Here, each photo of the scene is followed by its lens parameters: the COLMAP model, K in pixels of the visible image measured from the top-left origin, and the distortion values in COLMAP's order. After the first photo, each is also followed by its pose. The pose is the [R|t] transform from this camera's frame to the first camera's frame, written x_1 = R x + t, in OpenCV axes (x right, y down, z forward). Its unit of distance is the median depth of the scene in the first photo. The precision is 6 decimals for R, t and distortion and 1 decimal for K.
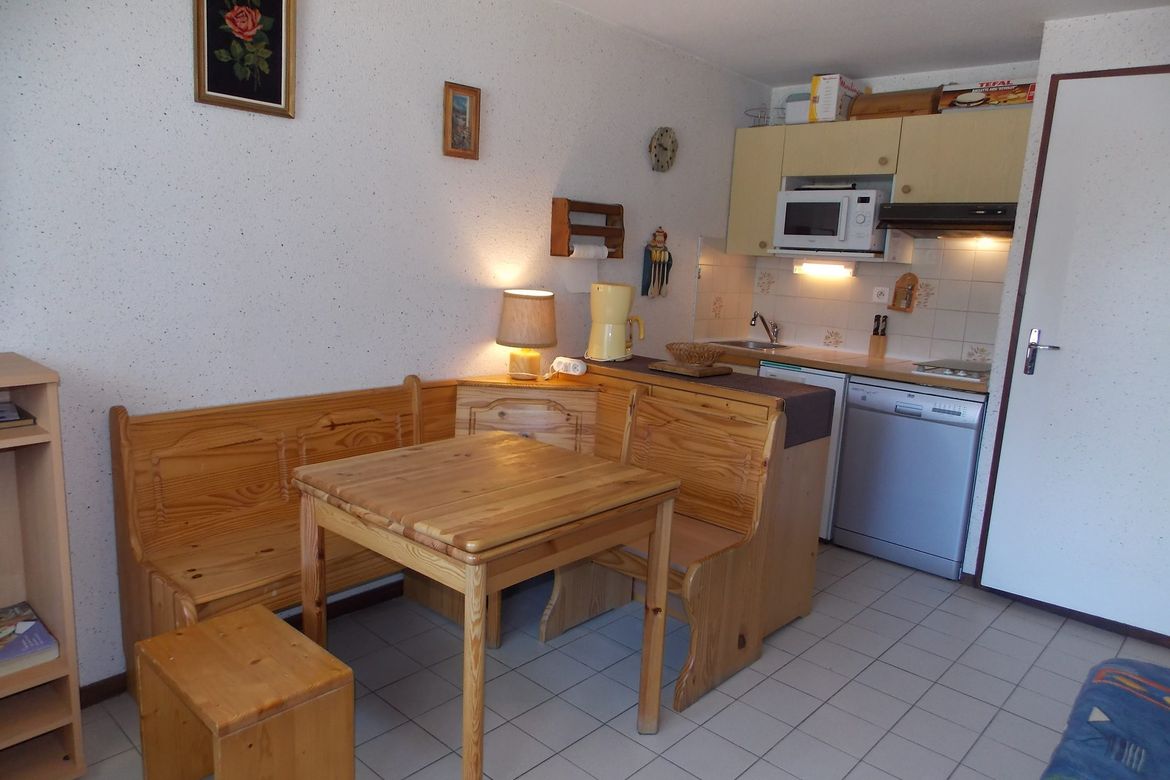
lens RADIAL K [[778.4, 0, 574.5], [0, 778.4, 387.1], [0, 0, 1]] dist [-0.003683, -0.000869]
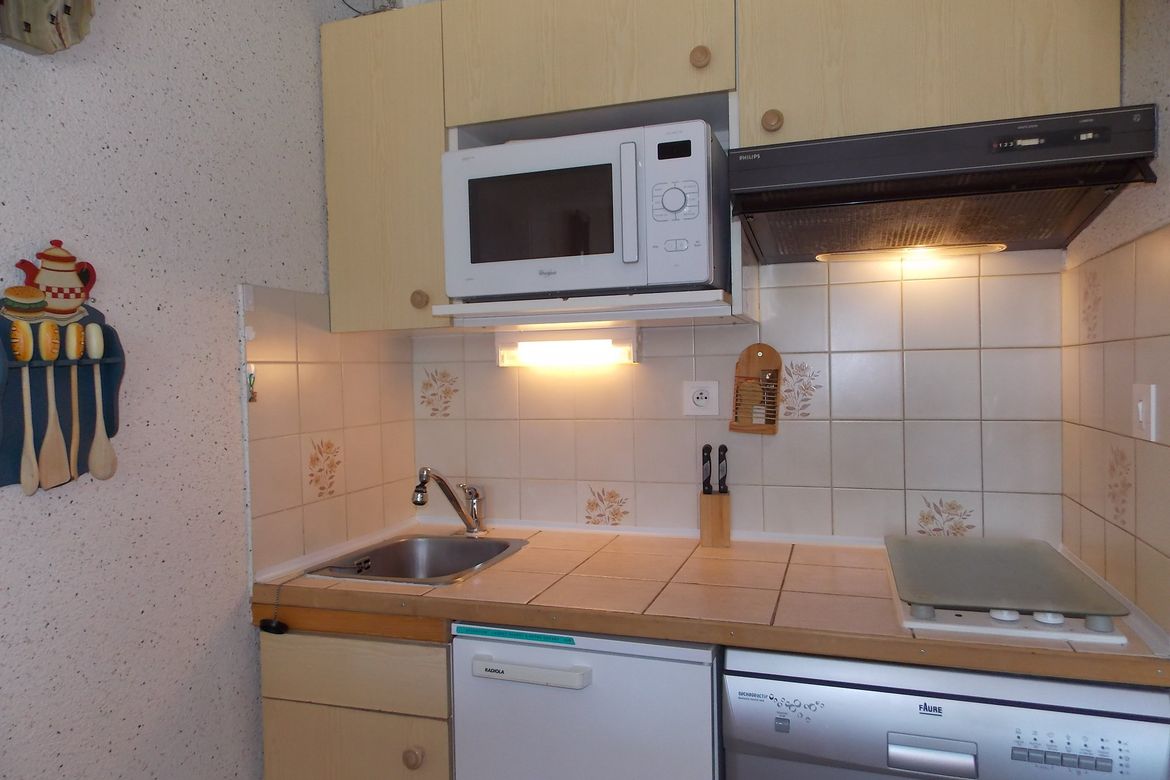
lens RADIAL K [[778.4, 0, 574.5], [0, 778.4, 387.1], [0, 0, 1]] dist [-0.003683, -0.000869]
pose [[0.913187, -0.088024, 0.397921, 0.231656], [0.140695, 0.984458, -0.105108, -0.132572], [-0.382485, 0.151969, 0.911379, 0.935257]]
